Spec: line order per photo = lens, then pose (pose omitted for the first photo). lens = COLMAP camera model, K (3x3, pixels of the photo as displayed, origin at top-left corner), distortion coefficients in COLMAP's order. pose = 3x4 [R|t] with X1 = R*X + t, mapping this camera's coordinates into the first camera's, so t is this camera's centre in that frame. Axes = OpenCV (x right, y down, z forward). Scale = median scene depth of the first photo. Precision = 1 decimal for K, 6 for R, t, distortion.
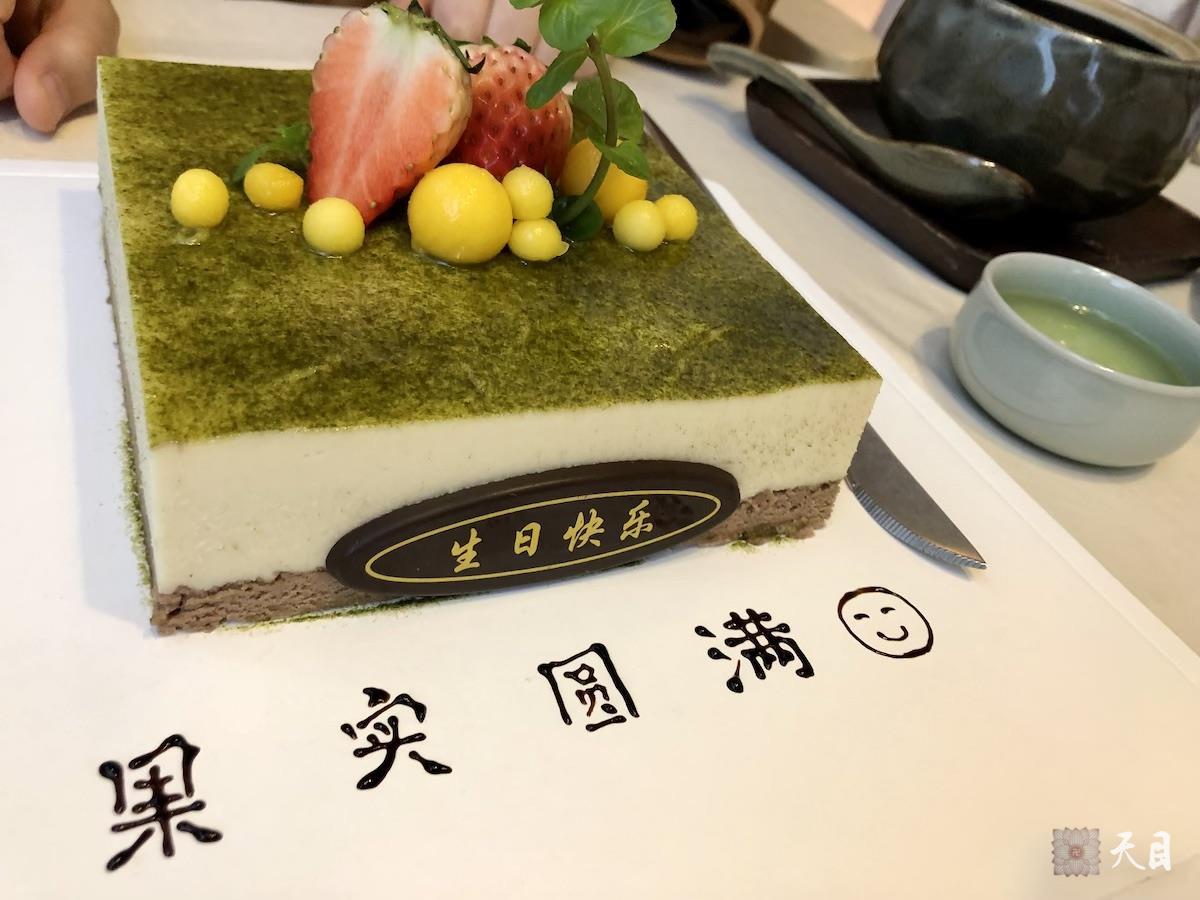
lens RADIAL K [[970.6, 0, 601.7], [0, 970.6, 448.8], [0, 0, 1]] dist [0.001671, -0.011121]
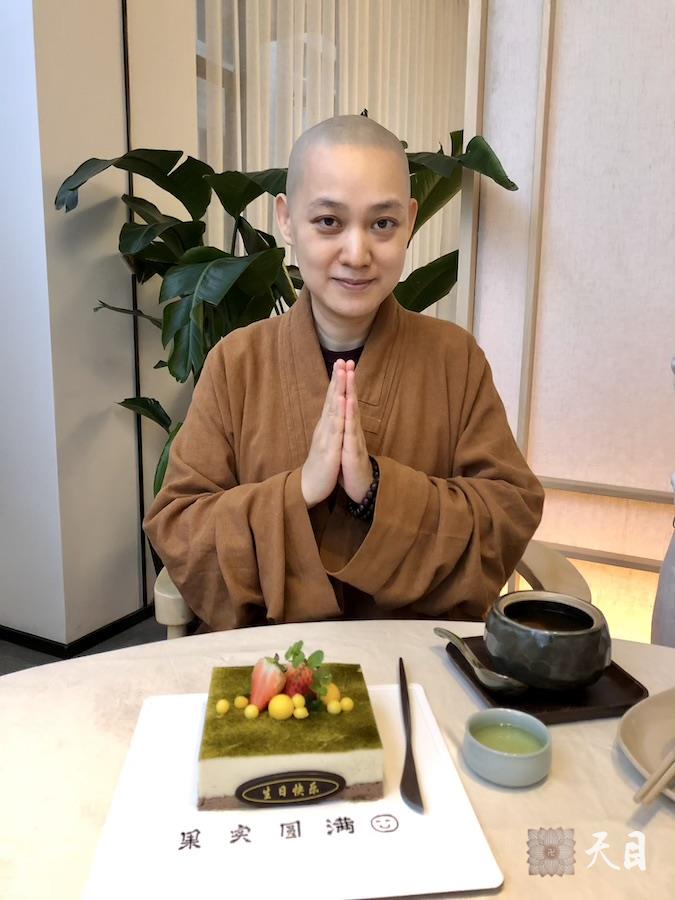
lens RADIAL K [[728.0, 0, 336.6], [0, 728.0, 449.3], [0, 0, 1]] dist [0.001671, -0.011121]
pose [[0.927325, -0.164444, -0.336195, 1.322386], [-0.035401, 0.855729, -0.516212, 0.413292], [0.372579, 0.490598, 0.787717, -1.908180]]
